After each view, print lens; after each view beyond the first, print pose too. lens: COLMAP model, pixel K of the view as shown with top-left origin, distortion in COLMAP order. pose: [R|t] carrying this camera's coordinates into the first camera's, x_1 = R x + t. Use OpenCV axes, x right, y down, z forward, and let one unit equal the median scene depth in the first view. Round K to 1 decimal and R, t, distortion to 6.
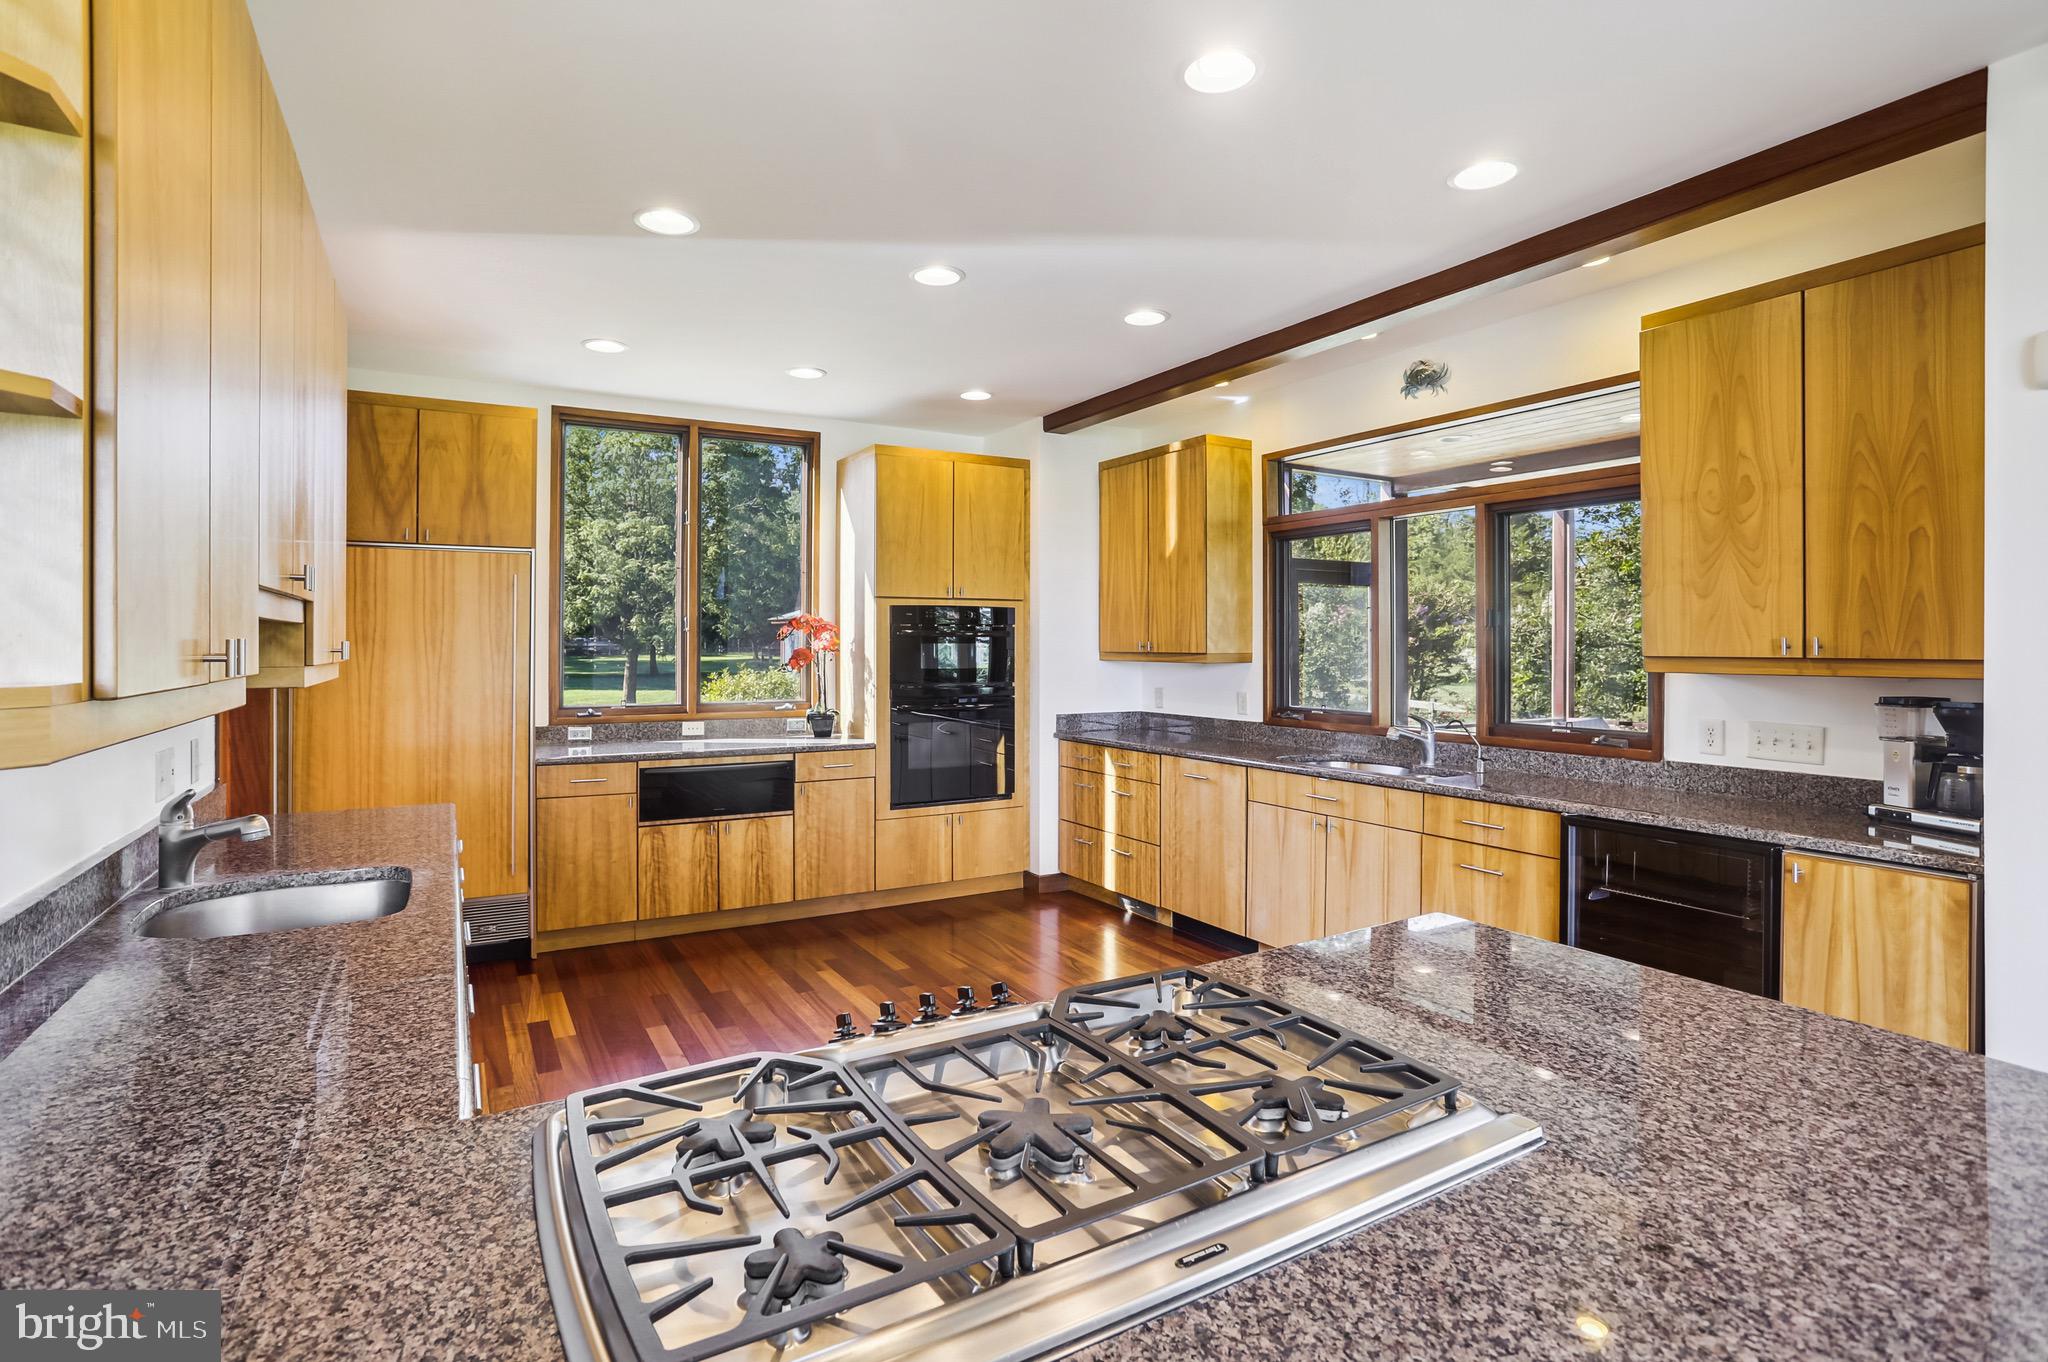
lens RADIAL K [[993.7, 0, 1027.6], [0, 993.7, 662.3], [0, 0, 1]] dist [-0.053004, 0.022555]
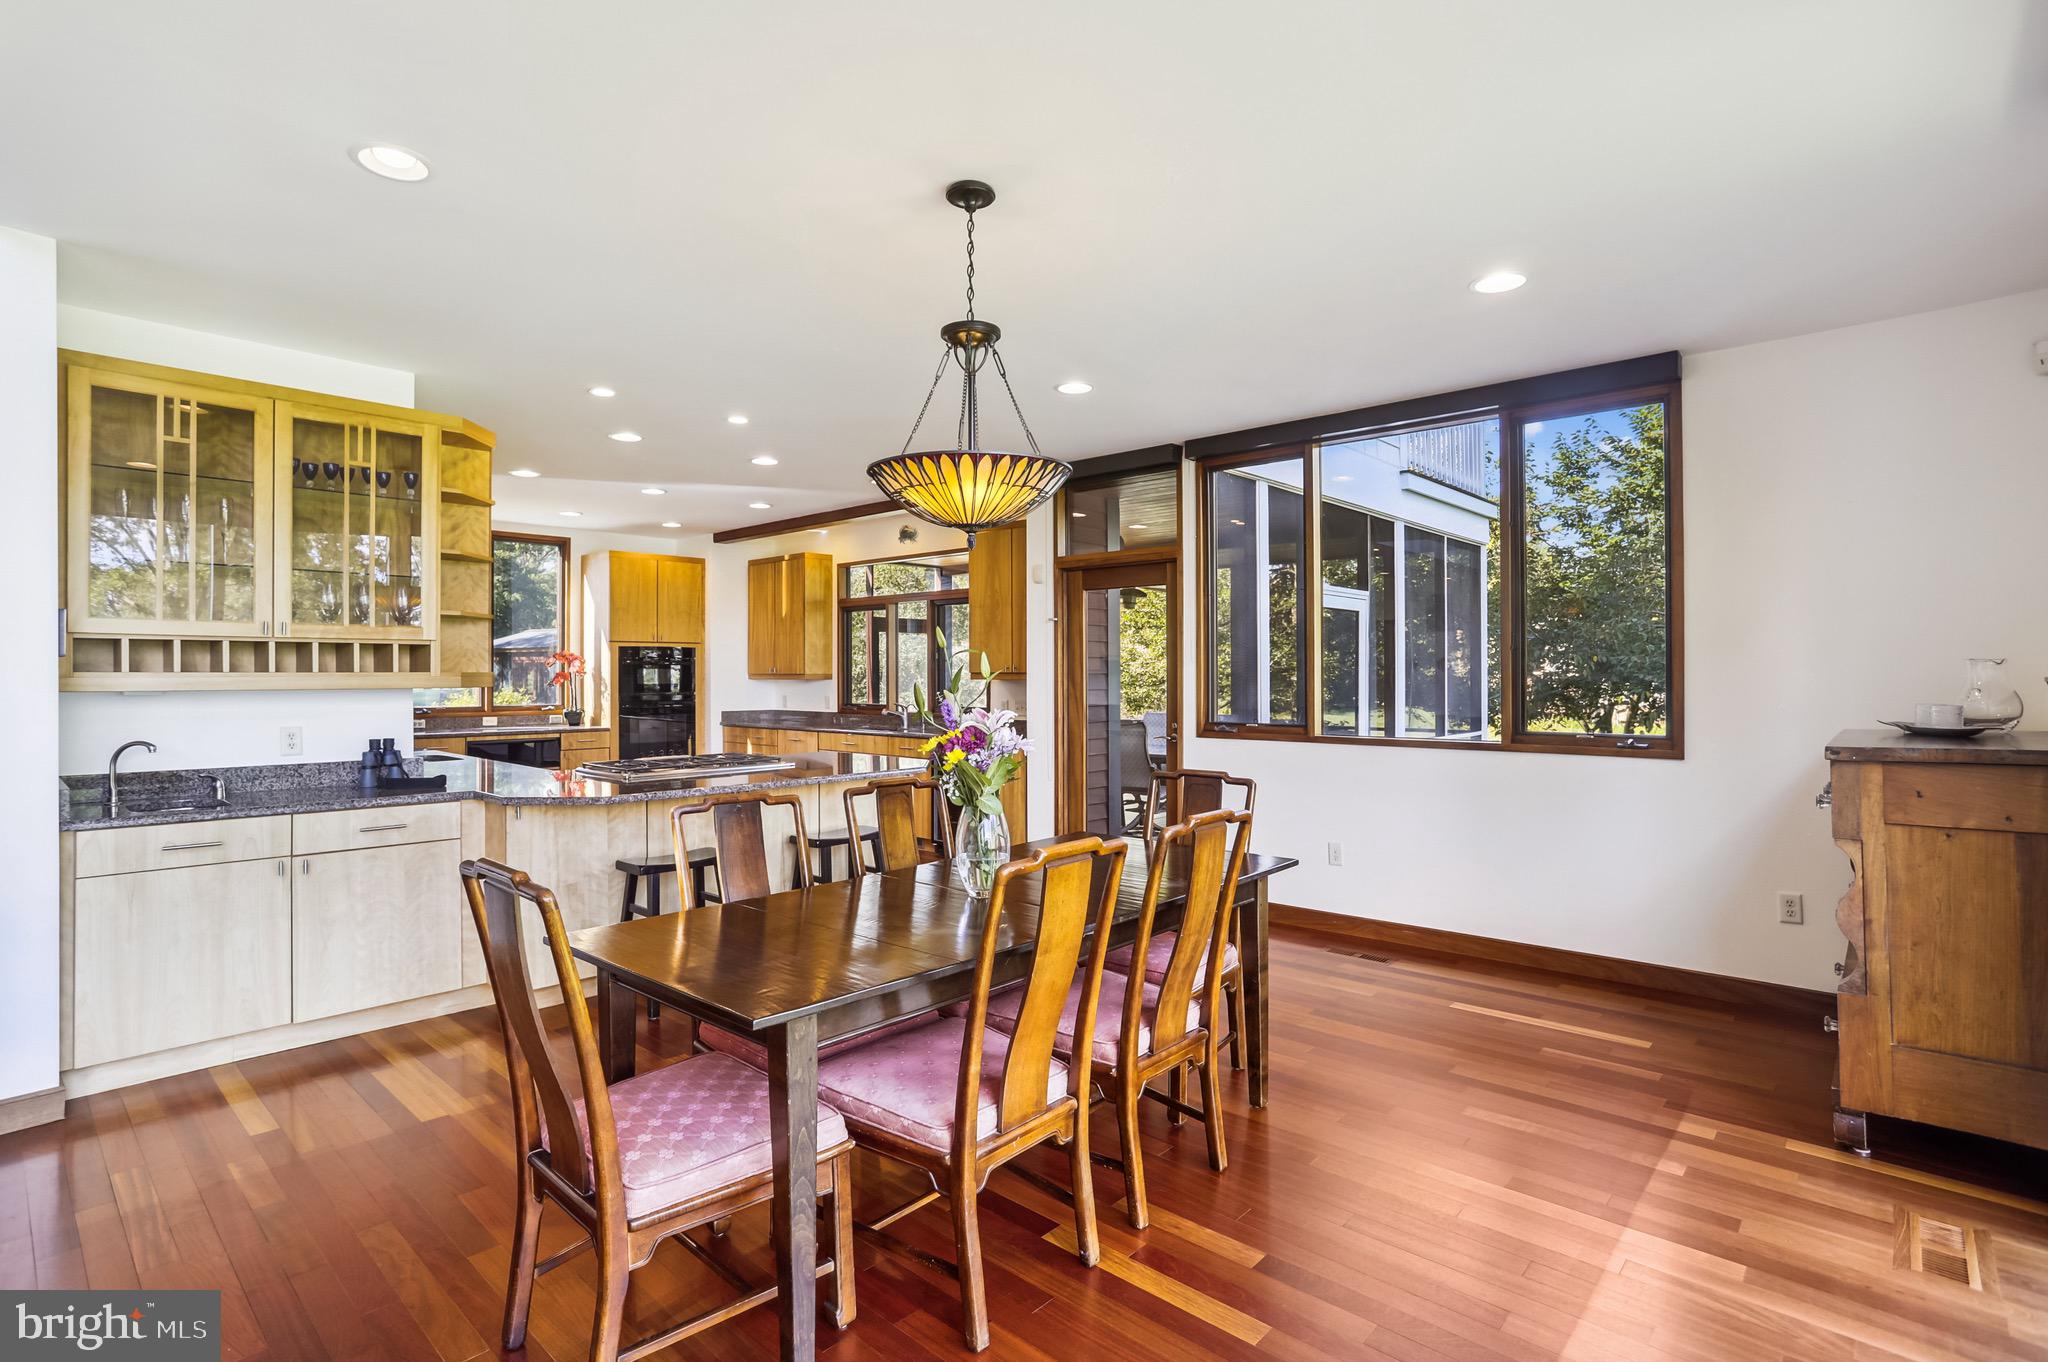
lens RADIAL K [[993.7, 0, 1003.4], [0, 993.7, 674.5], [0, 0, 1]] dist [-0.053004, 0.022555]
pose [[0.962468, -0.001683, 0.271389, 0.036013], [0.006234, 0.999854, -0.015907, 0.021005], [-0.271323, 0.017002, 0.962338, -0.773563]]
